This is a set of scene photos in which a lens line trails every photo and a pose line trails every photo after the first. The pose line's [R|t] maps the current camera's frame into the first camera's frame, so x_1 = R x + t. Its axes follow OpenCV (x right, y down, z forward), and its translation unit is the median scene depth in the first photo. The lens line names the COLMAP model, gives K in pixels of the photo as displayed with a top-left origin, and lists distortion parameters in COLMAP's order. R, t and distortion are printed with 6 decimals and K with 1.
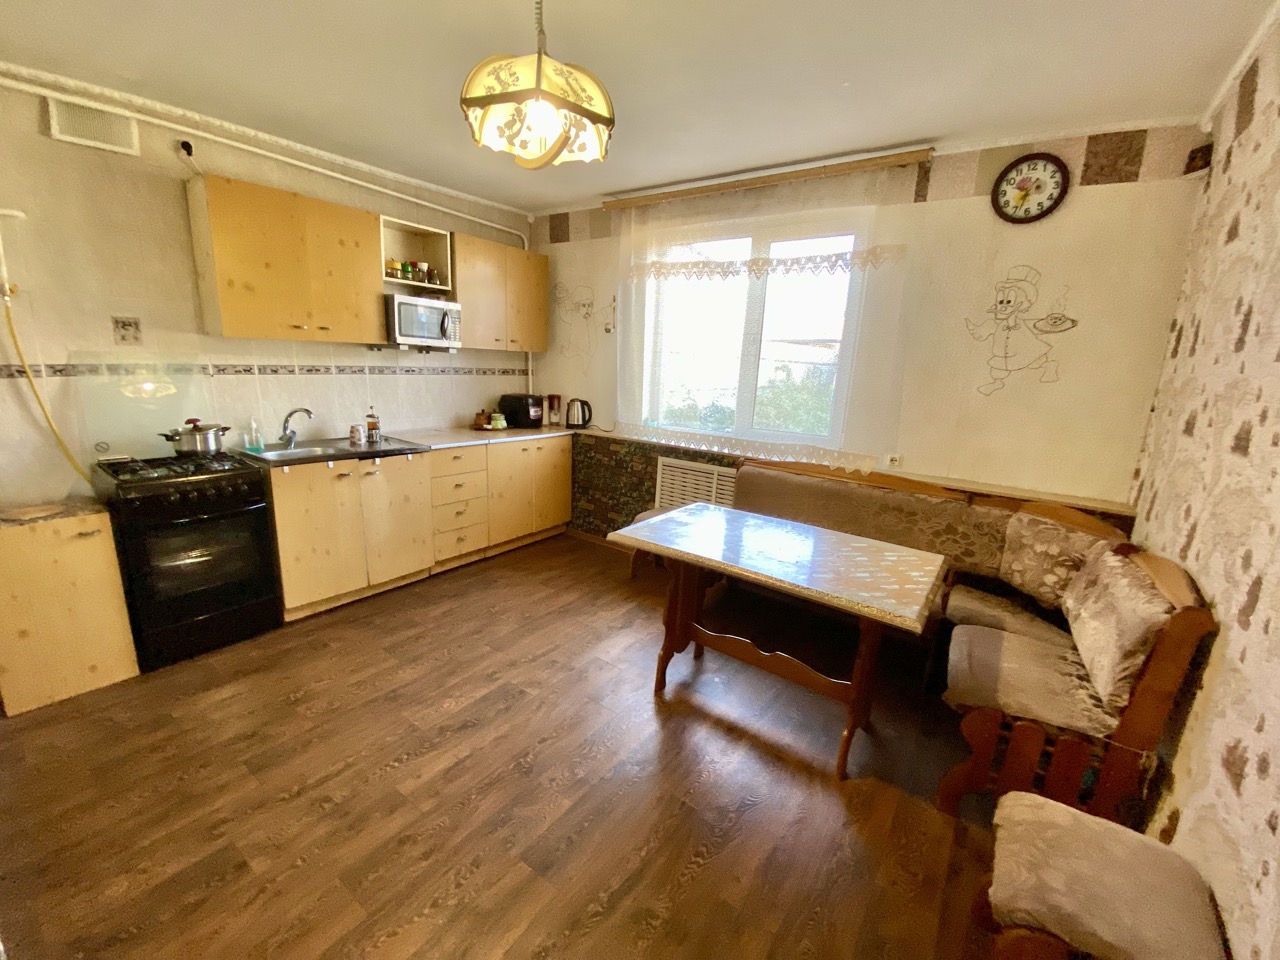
lens RADIAL K [[521.3, 0, 639.9], [0, 521.3, 478.2], [0, 0, 1]] dist [0.026775, -0.022397]
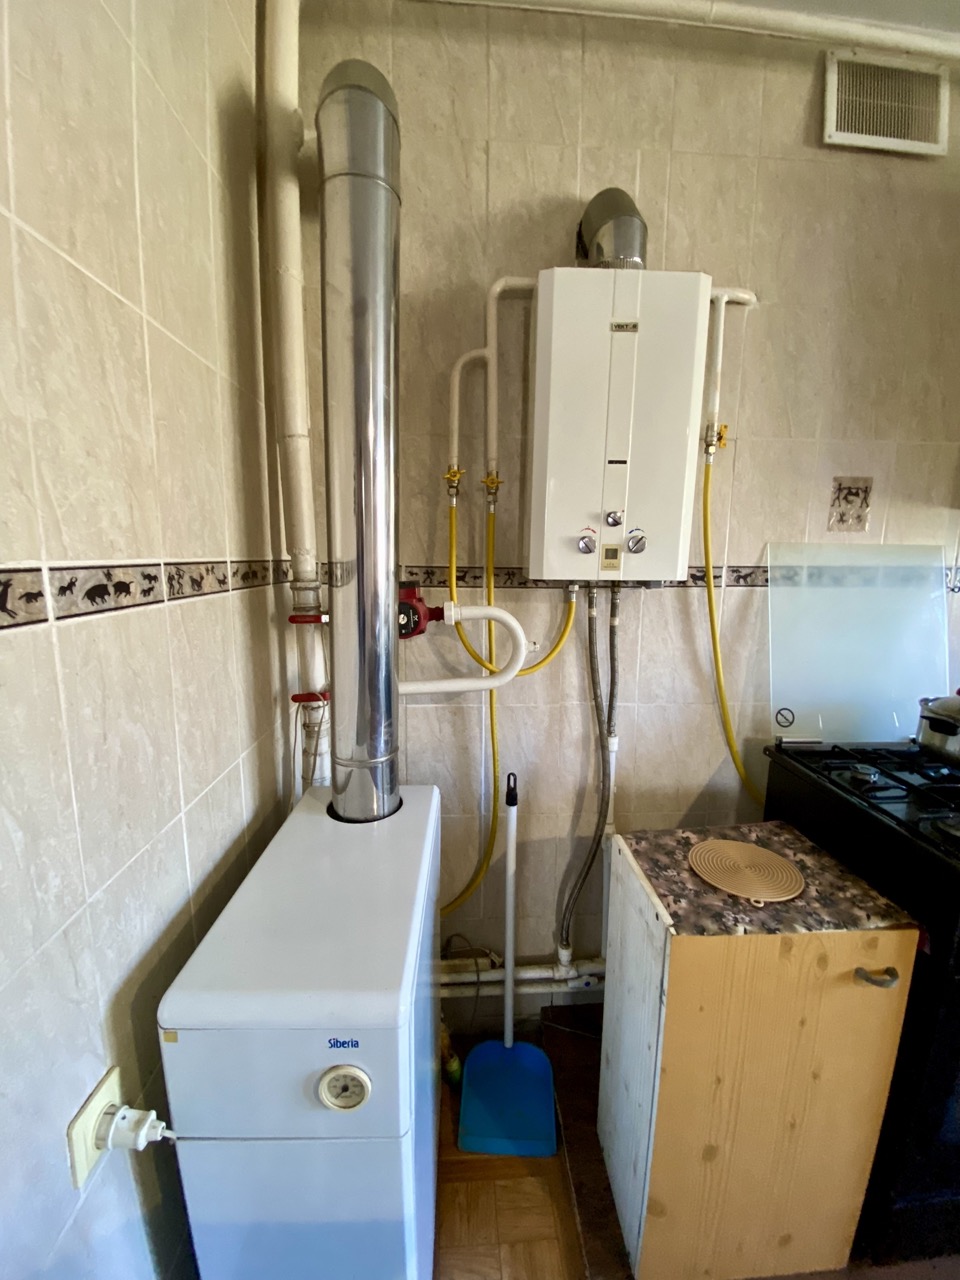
lens RADIAL K [[521.3, 0, 482.7], [0, 521.3, 643.4], [0, 0, 1]] dist [0.026775, -0.022397]
pose [[0.631203, 0.097939, -0.769409, -0.820100], [-0.158836, 0.987294, -0.004632, -0.083311], [0.759180, 0.125134, 0.638739, 0.407751]]
